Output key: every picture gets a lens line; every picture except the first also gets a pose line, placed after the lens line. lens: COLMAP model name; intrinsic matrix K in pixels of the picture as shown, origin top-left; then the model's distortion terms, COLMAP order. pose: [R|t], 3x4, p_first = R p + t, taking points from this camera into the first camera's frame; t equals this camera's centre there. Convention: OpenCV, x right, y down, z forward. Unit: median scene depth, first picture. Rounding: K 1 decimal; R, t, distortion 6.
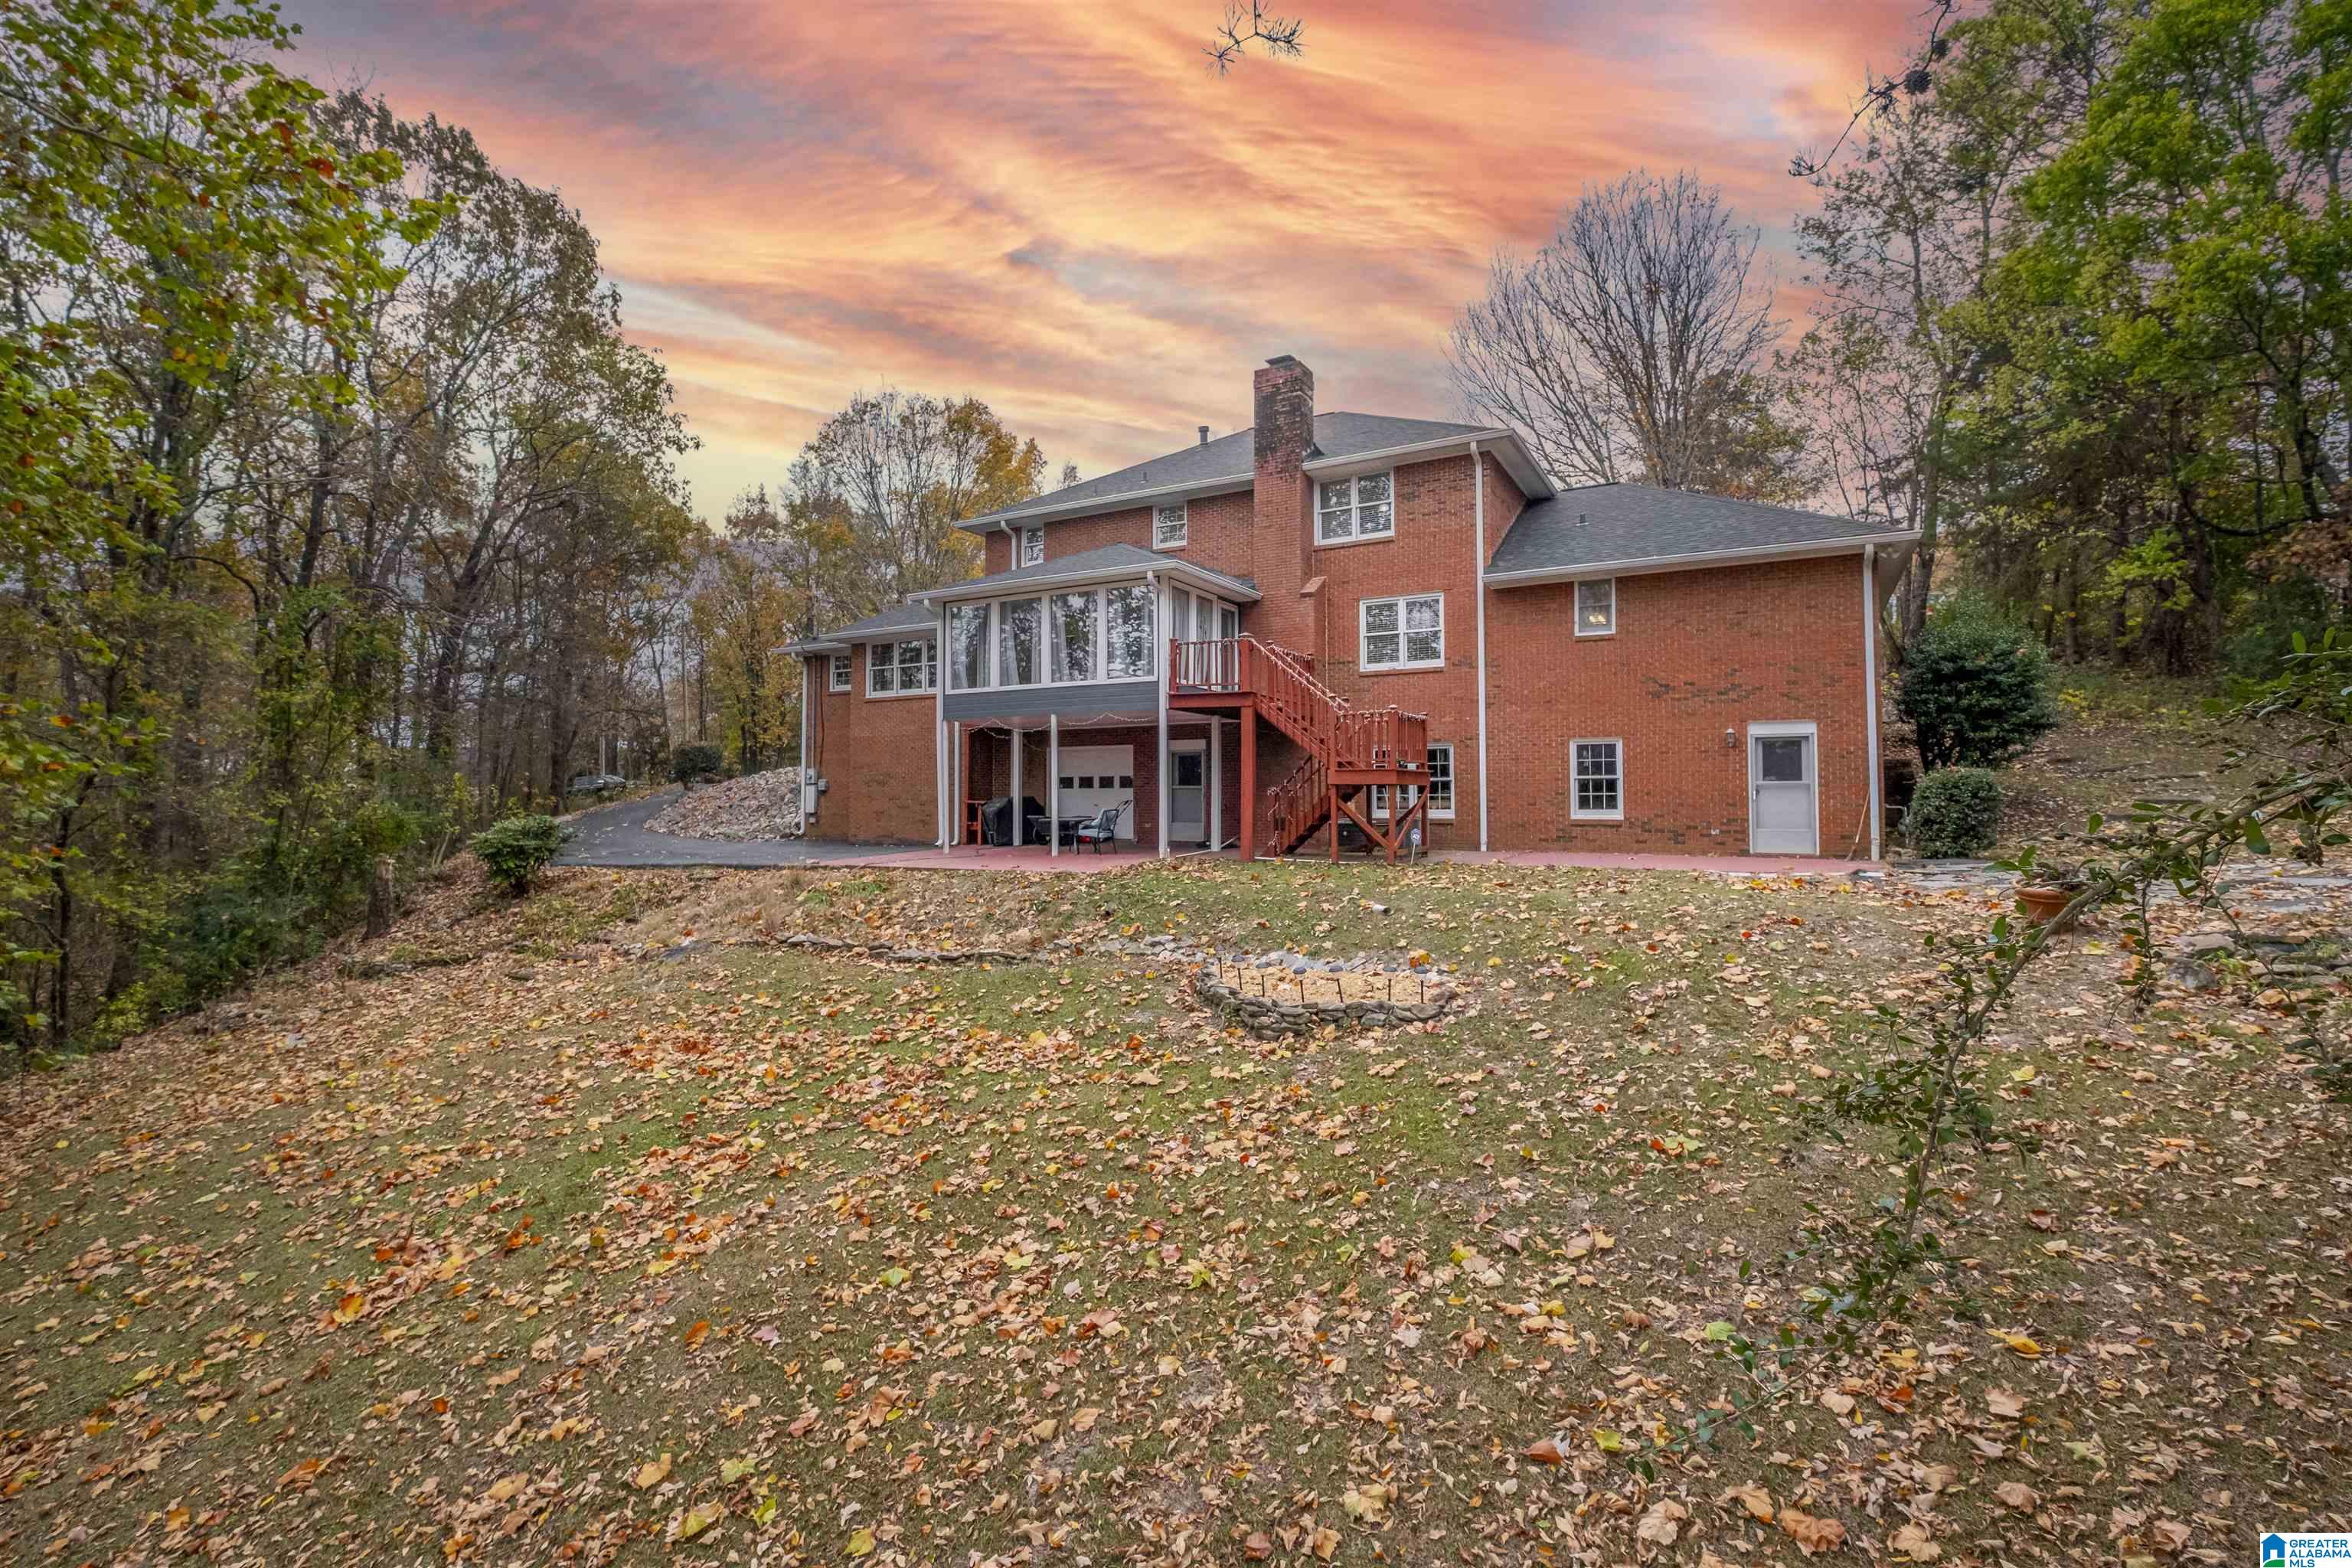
lens RADIAL K [[1082.9, 0, 1176.9], [0, 1082.9, 775.3], [0, 0, 1]] dist [0.000424, -0.005389]
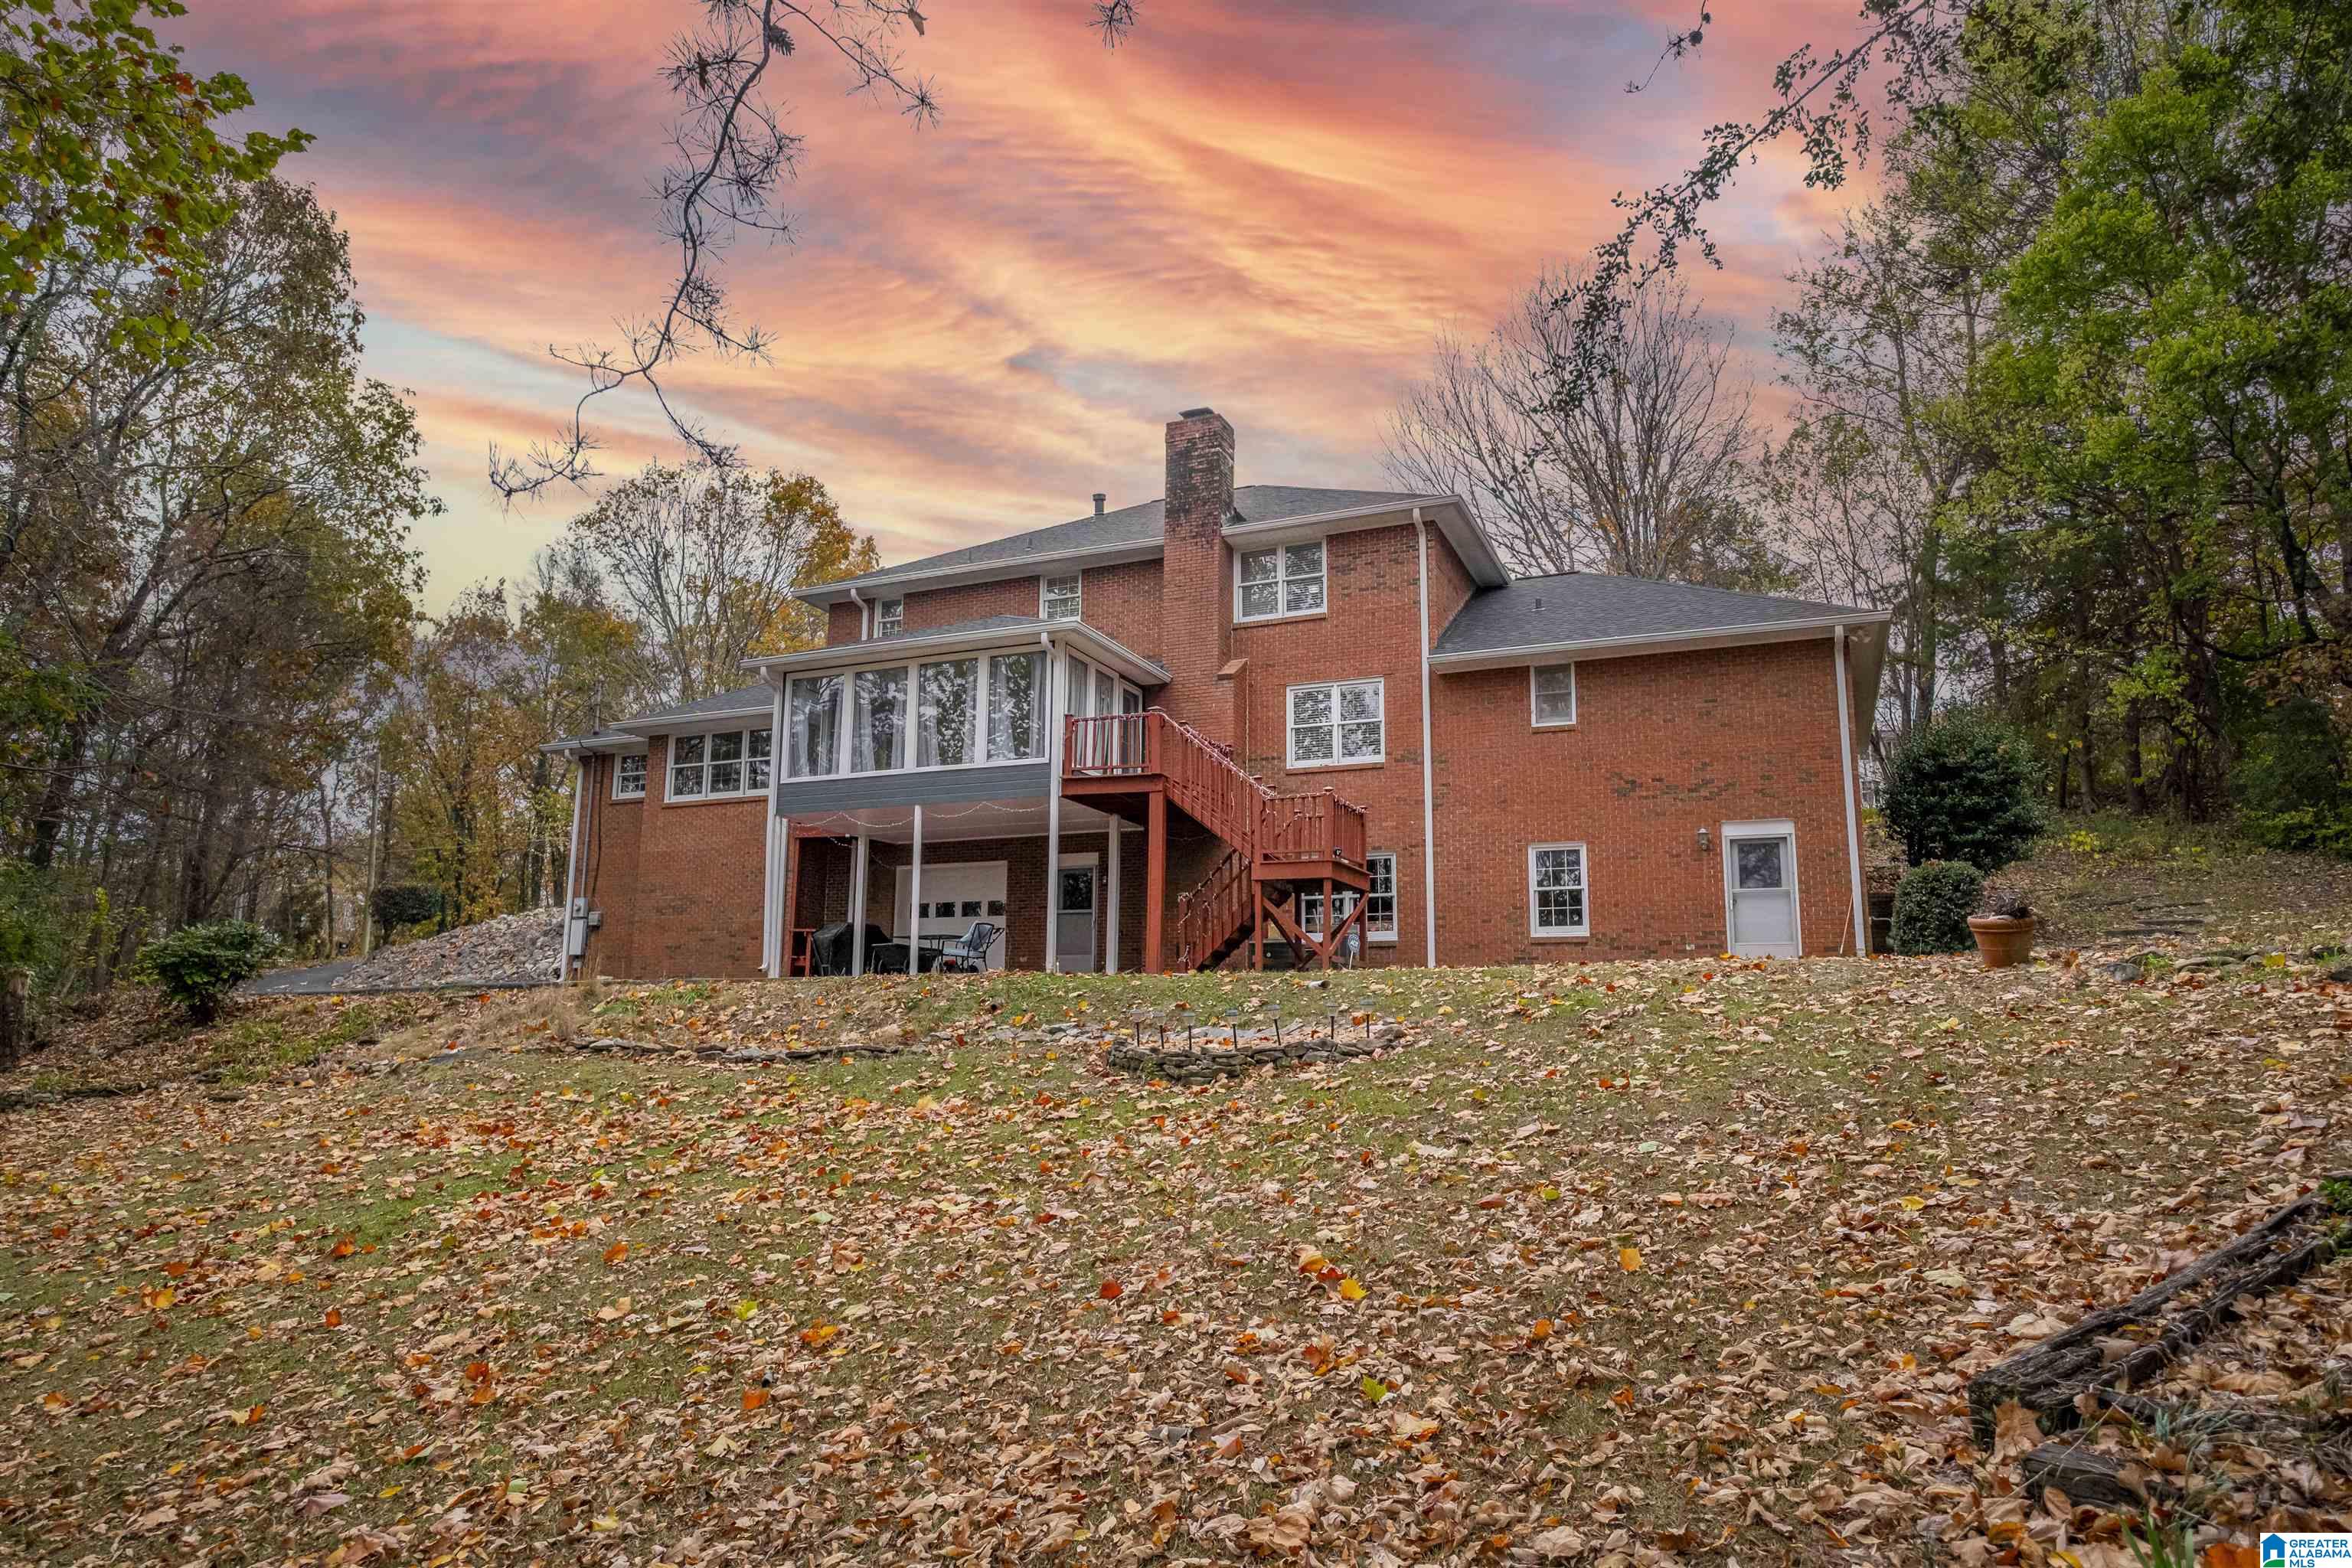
lens RADIAL K [[1443.5, 0, 1163.9], [0, 1443.5, 800.5], [0, 0, 1]] dist [-0.011961, 0.008787]
pose [[0.995159, 0.031837, 0.092979, -0.028832], [-0.018741, 0.990190, -0.138465, 0.083833], [-0.096475, 0.136052, 0.985993, -0.094495]]
